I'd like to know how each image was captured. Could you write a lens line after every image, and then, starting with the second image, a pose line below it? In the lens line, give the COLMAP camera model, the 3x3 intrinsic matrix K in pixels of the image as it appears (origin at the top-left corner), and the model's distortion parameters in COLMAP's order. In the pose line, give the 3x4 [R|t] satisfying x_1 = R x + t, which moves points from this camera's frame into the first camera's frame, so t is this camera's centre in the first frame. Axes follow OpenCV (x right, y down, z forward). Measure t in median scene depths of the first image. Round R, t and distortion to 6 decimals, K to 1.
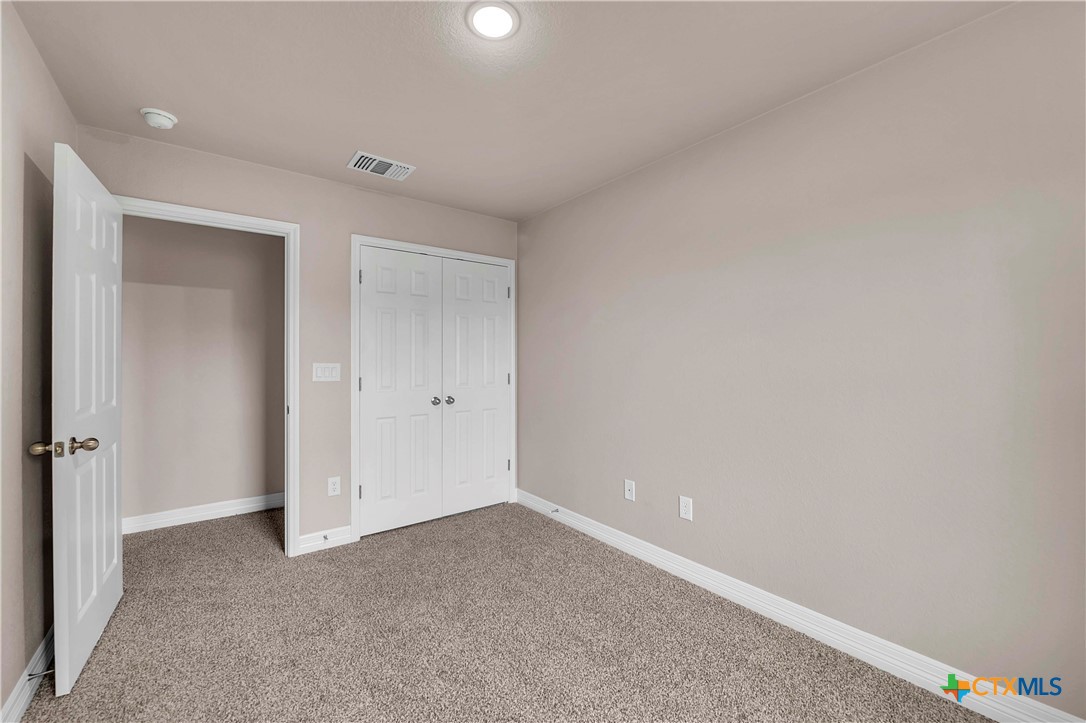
lens RADIAL K [[441.1, 0, 556.9], [0, 441.1, 353.9], [0, 0, 1]] dist [-0.000543, -0.000983]
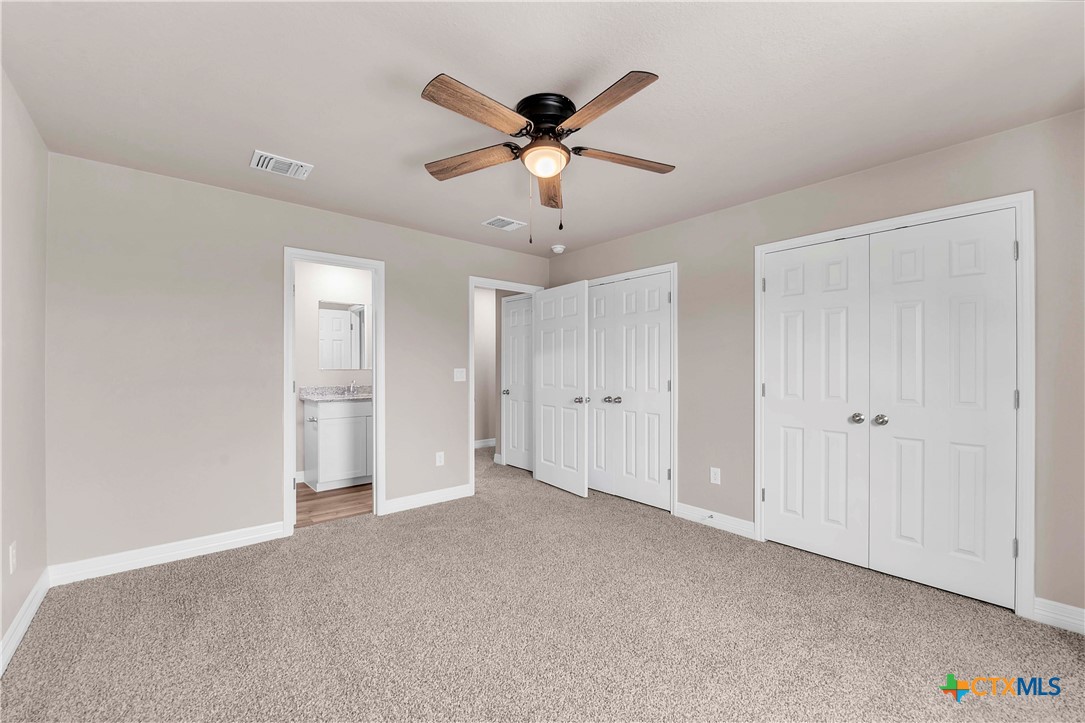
lens RADIAL K [[440.7, 0, 539.6], [0, 440.7, 365.3], [0, 0, 1]] dist [-0.000543, -0.000983]
pose [[0.027072, -0.001075, -0.999633, 0.313072], [0.013792, 0.999905, -0.000702, 0.002215], [0.999538, -0.013768, 0.027084, 0.250407]]
